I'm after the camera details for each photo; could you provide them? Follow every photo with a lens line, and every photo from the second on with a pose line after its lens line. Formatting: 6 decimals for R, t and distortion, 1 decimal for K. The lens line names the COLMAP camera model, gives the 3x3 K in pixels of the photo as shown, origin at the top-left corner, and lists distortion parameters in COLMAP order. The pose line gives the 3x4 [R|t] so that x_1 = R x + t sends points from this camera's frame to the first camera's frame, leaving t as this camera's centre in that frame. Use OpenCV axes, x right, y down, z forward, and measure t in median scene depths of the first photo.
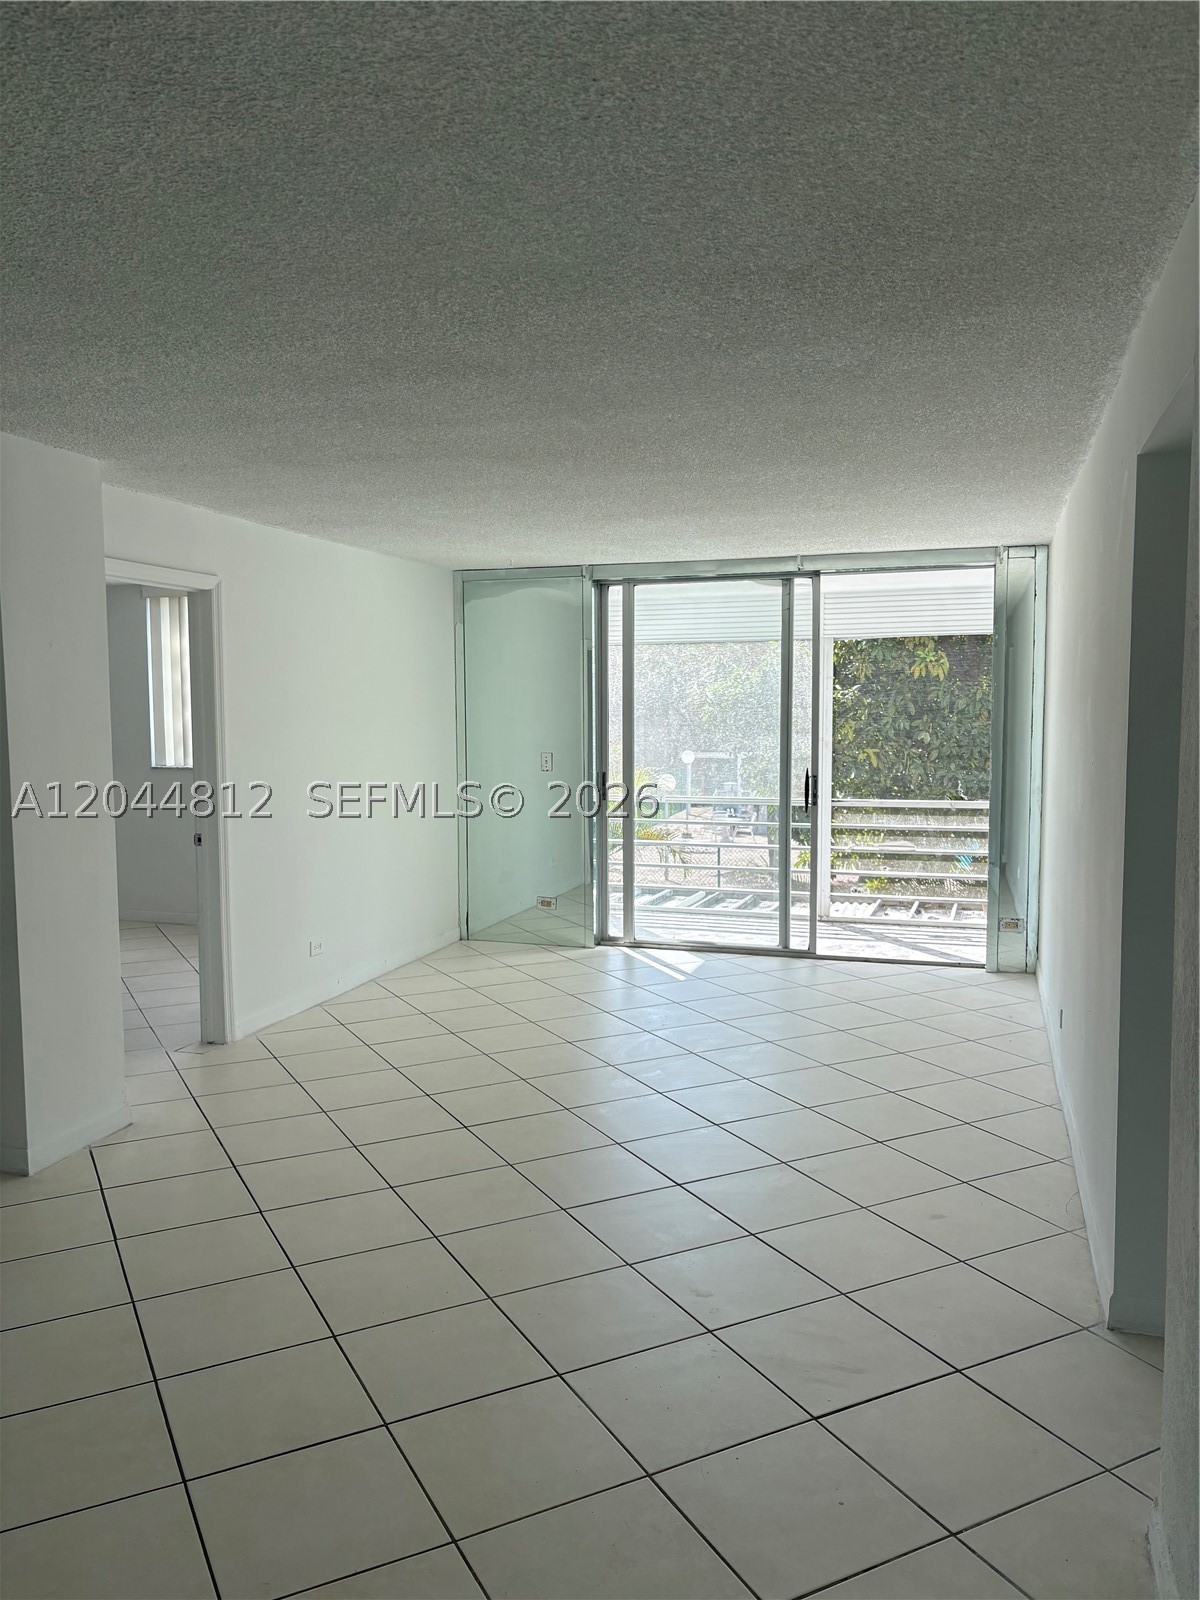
lens RADIAL K [[1206.6, 0, 582.7], [0, 1206.6, 804.7], [0, 0, 1]] dist [0.044611, -0.052099]
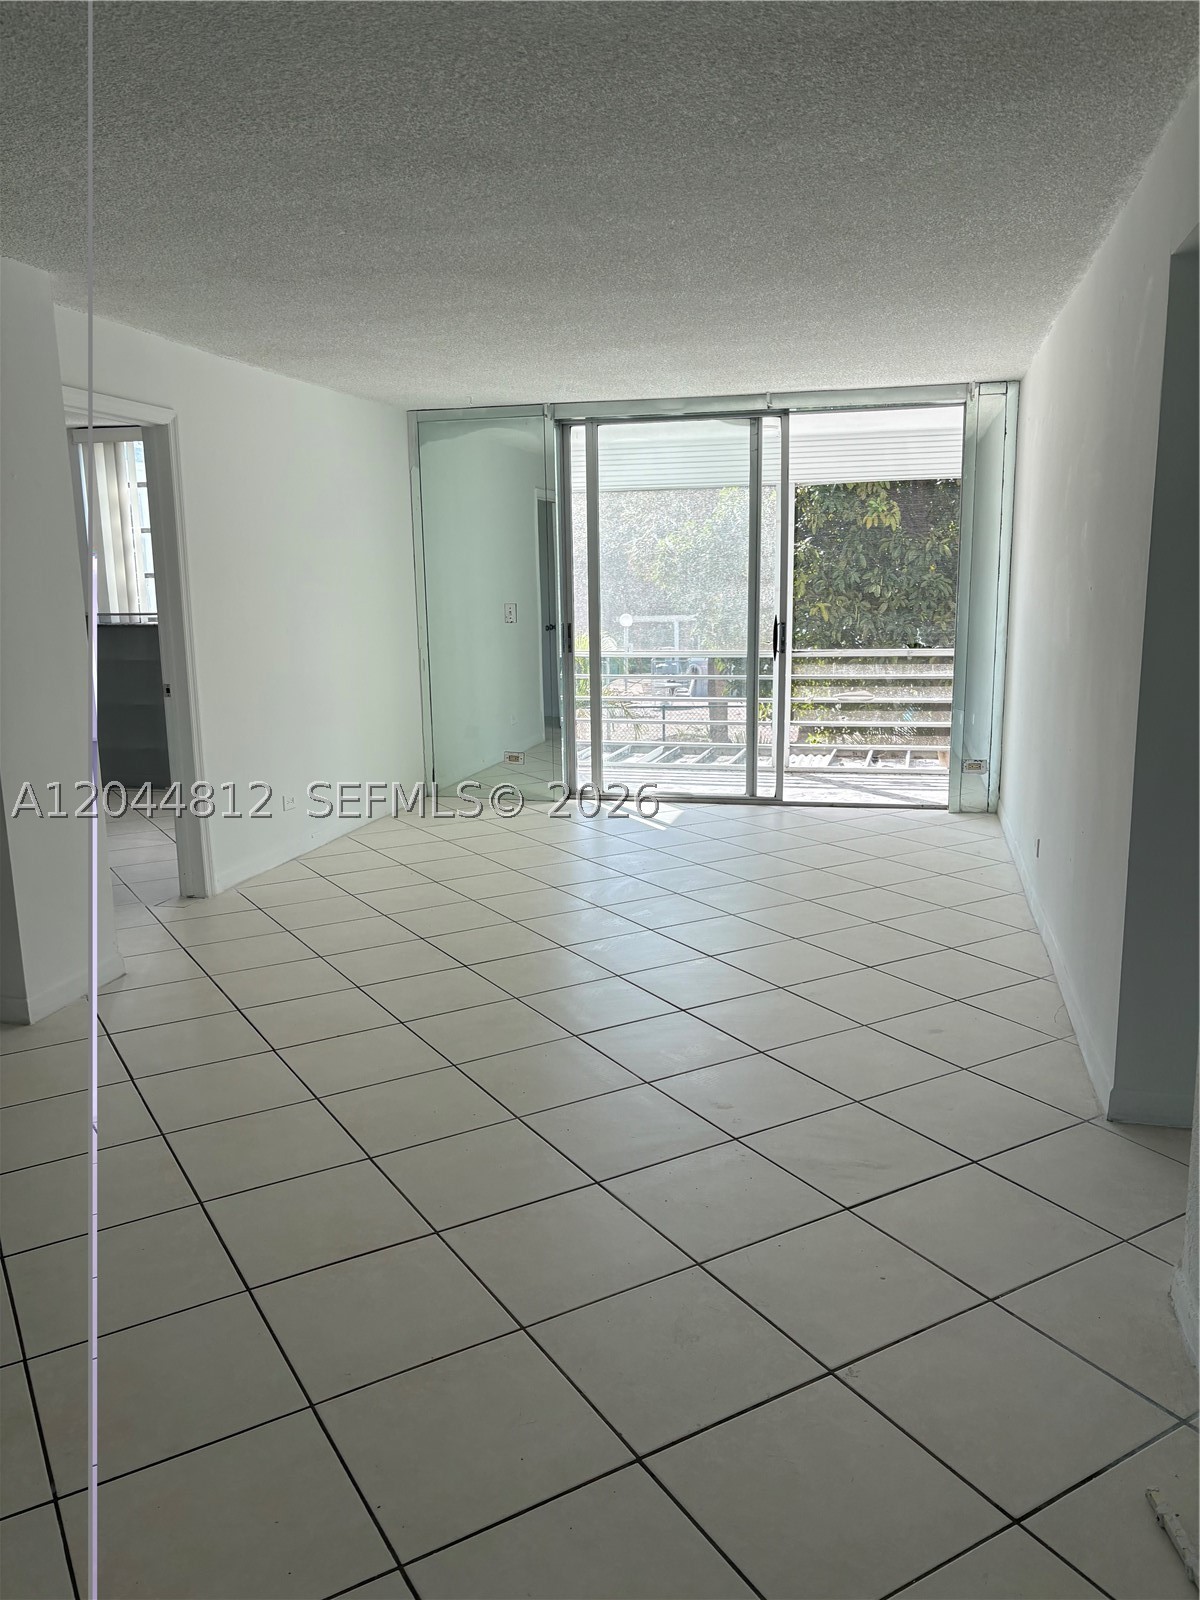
lens RADIAL K [[1206.6, 0, 590.7], [0, 1206.6, 808.4], [0, 0, 1]] dist [0.044611, -0.052099]
pose [[0.997884, -0.022576, 0.060979, -0.041064], [0.015645, 0.993603, 0.111838, 0.019368], [-0.063114, -0.110647, 0.991854, 0.005792]]
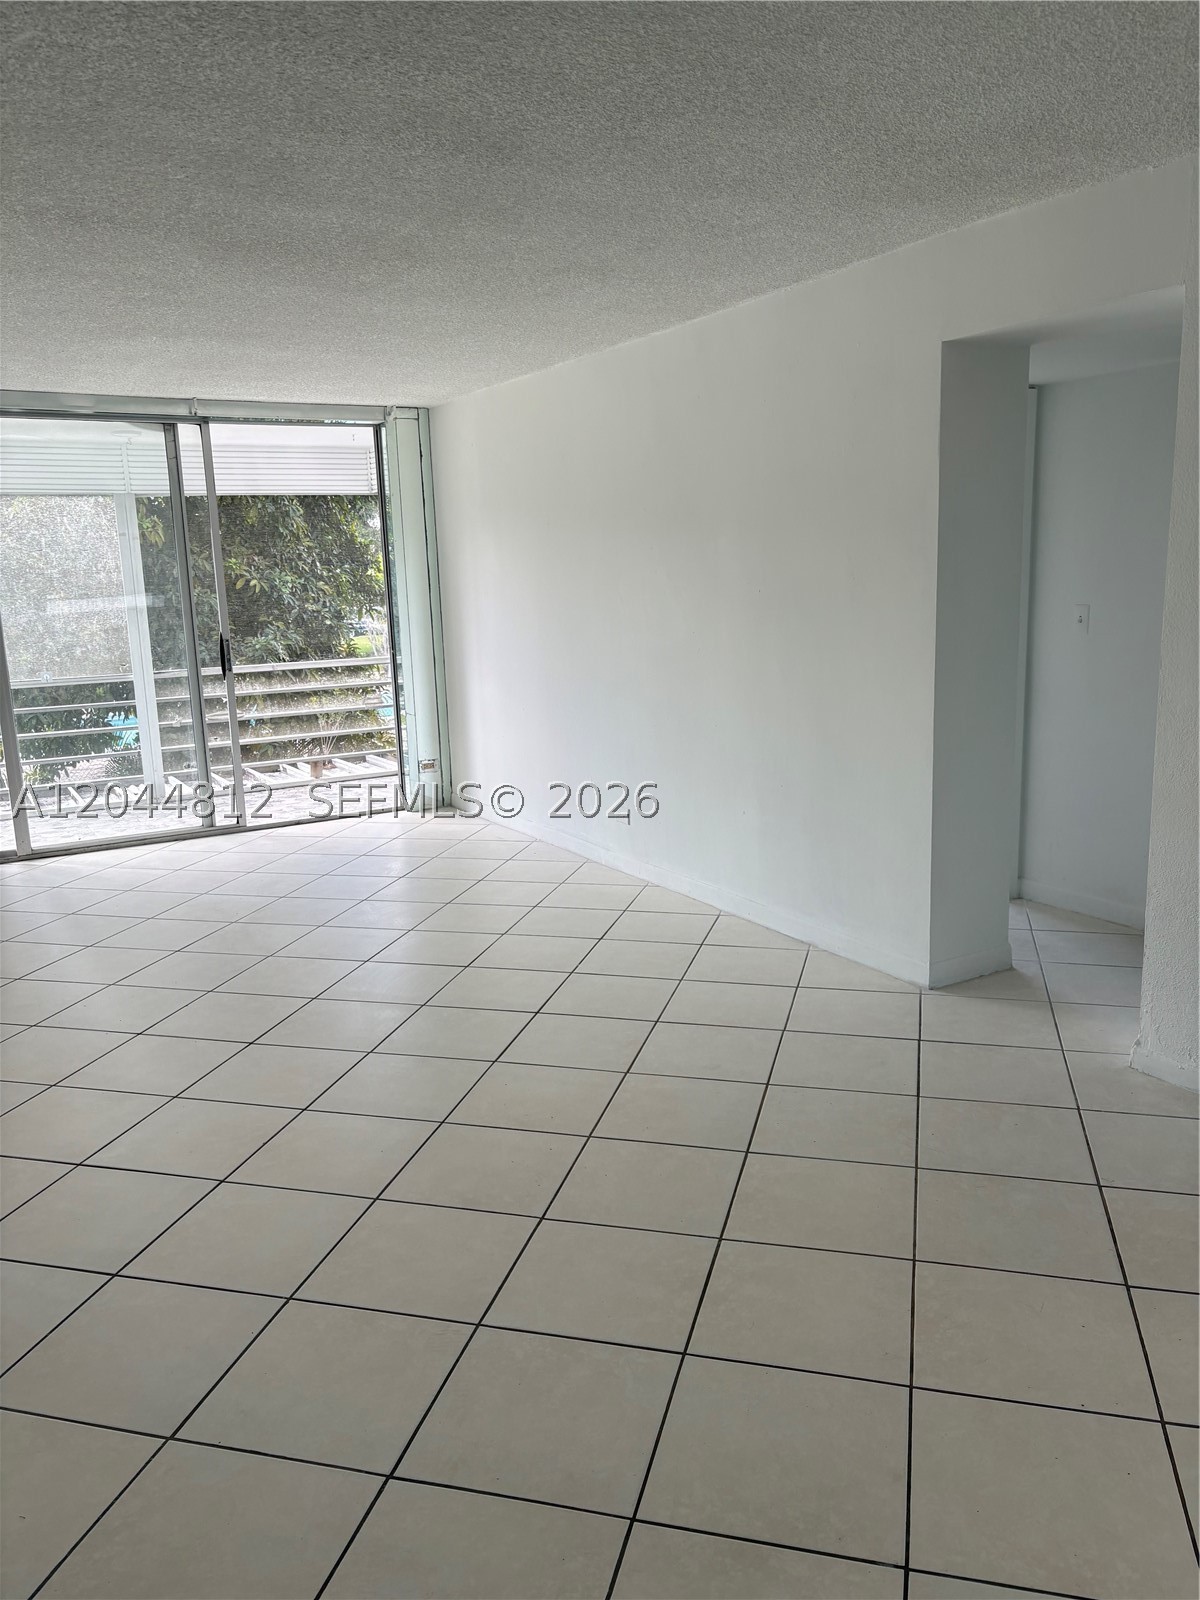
lens RADIAL K [[1206.6, 0, 596.1], [0, 1206.6, 804.1], [0, 0, 1]] dist [0.044611, -0.052099]
pose [[0.671693, -0.158382, 0.723701, -0.440426], [0.087430, 0.987000, 0.134859, -0.000165], [-0.735652, -0.027310, 0.676809, 0.191049]]
